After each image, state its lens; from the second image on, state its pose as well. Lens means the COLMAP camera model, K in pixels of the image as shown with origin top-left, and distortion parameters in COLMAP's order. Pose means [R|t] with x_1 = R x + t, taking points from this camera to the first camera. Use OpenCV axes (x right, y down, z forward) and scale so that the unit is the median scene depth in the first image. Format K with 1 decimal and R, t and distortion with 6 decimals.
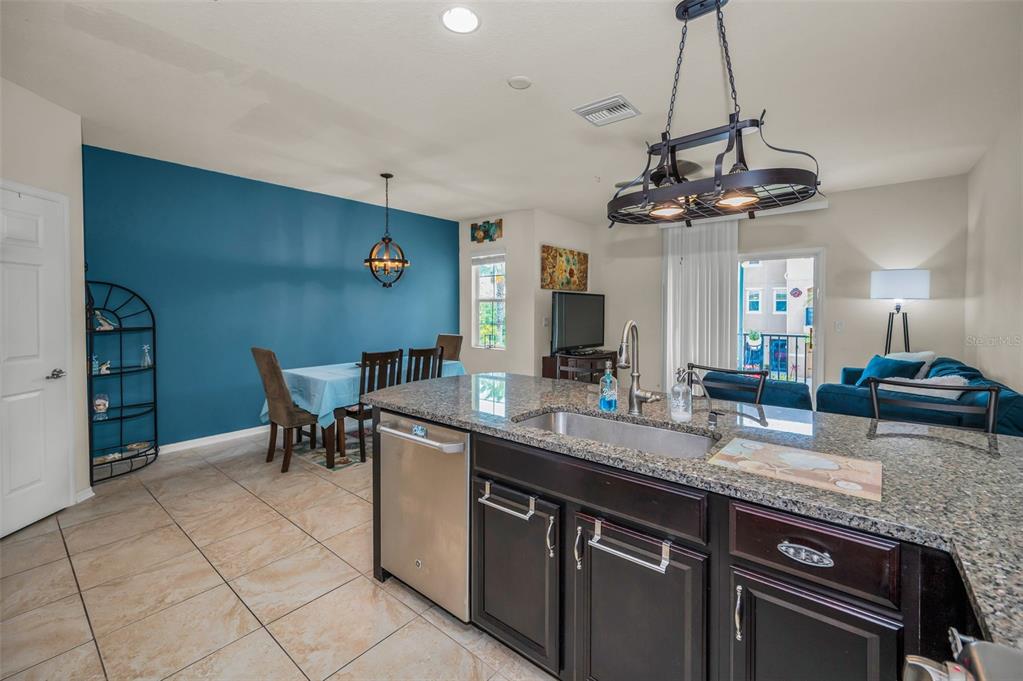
lens RADIAL K [[421.1, 0, 520.2], [0, 421.1, 315.8], [0, 0, 1]] dist [0.014262, -0.000102]
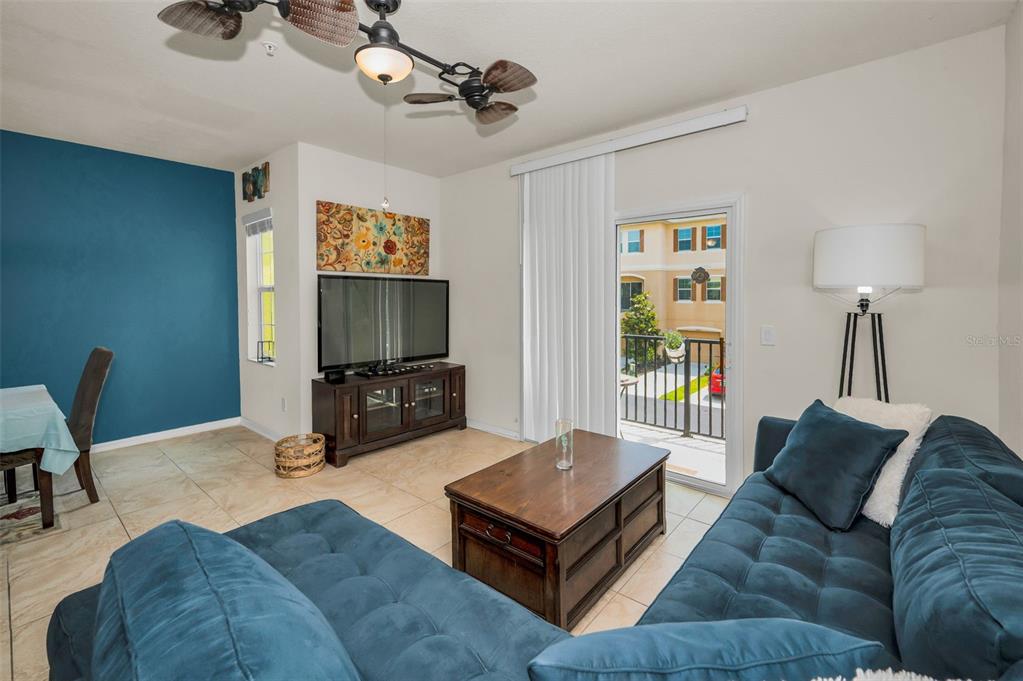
lens RADIAL K [[440.9, 0, 507.8], [0, 440.9, 313.1], [0, 0, 1]] dist [-0.000533, 0.000111]
pose [[0.999592, -0.000396, -0.028556, 0.340040], [0.000979, 0.999792, 0.020384, -0.013266], [0.028542, -0.020404, 0.999384, 0.332082]]
